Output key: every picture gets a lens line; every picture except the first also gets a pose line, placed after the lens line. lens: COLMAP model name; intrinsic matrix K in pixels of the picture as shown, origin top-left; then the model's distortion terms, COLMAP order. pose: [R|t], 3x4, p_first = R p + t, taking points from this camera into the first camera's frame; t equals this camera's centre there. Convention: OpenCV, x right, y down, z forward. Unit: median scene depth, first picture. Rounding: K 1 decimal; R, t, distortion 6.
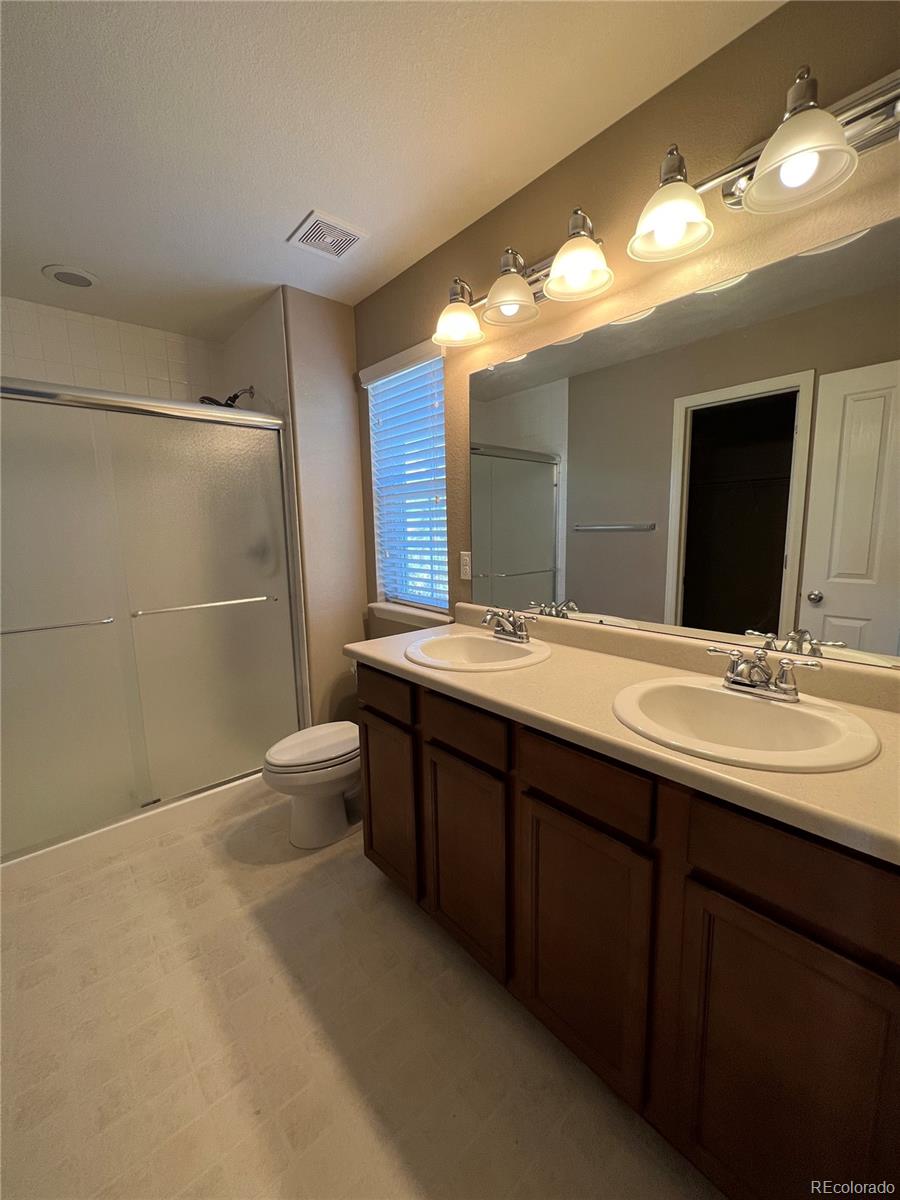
lens RADIAL K [[481.1, 0, 454.5], [0, 481.1, 597.5], [0, 0, 1]] dist [-0.000131, 0.000106]
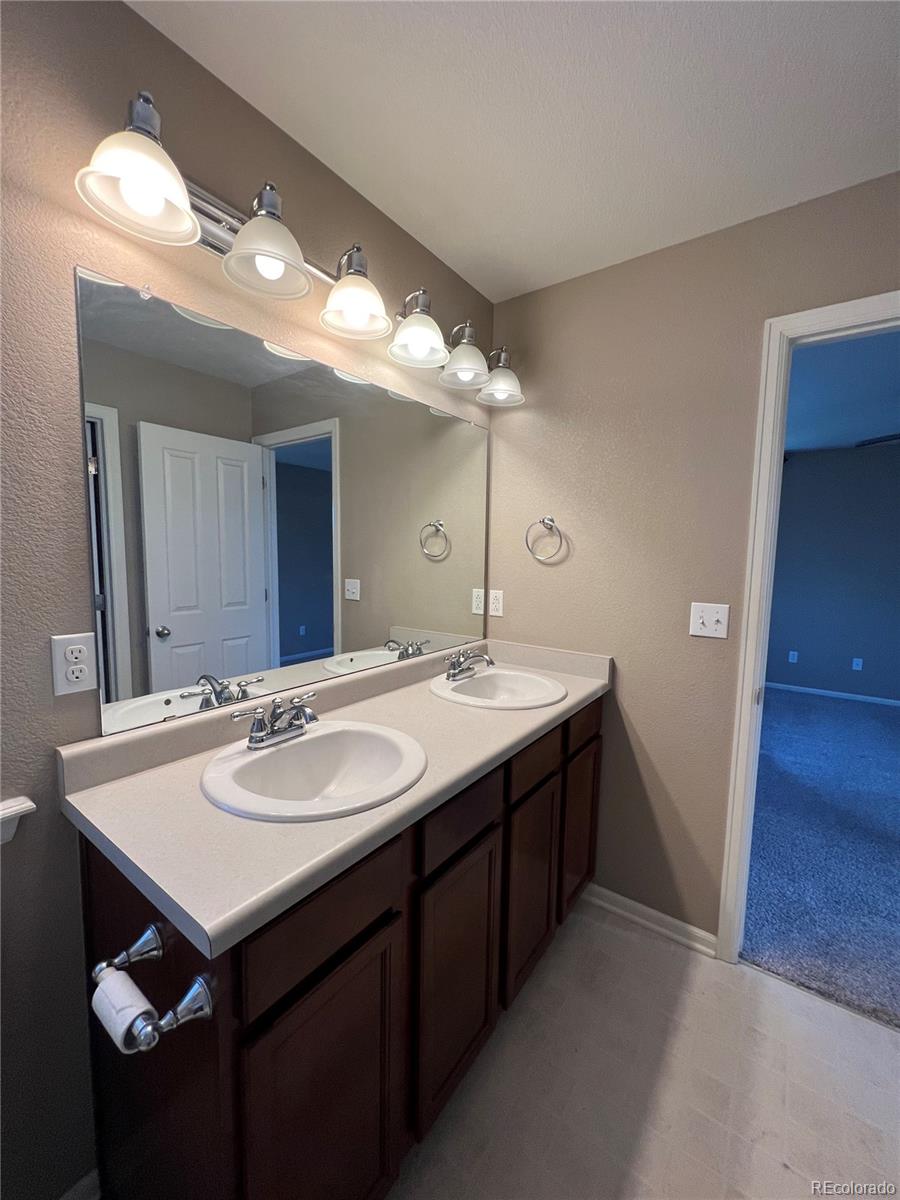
lens RADIAL K [[481.1, 0, 454.5], [0, 481.1, 597.5], [0, 0, 1]] dist [-0.000131, 0.000106]
pose [[-0.218186, -0.079416, 0.972671, -0.598573], [0.127015, 0.985895, 0.108987, -0.159405], [-0.967606, 0.147323, -0.205021, 0.871171]]
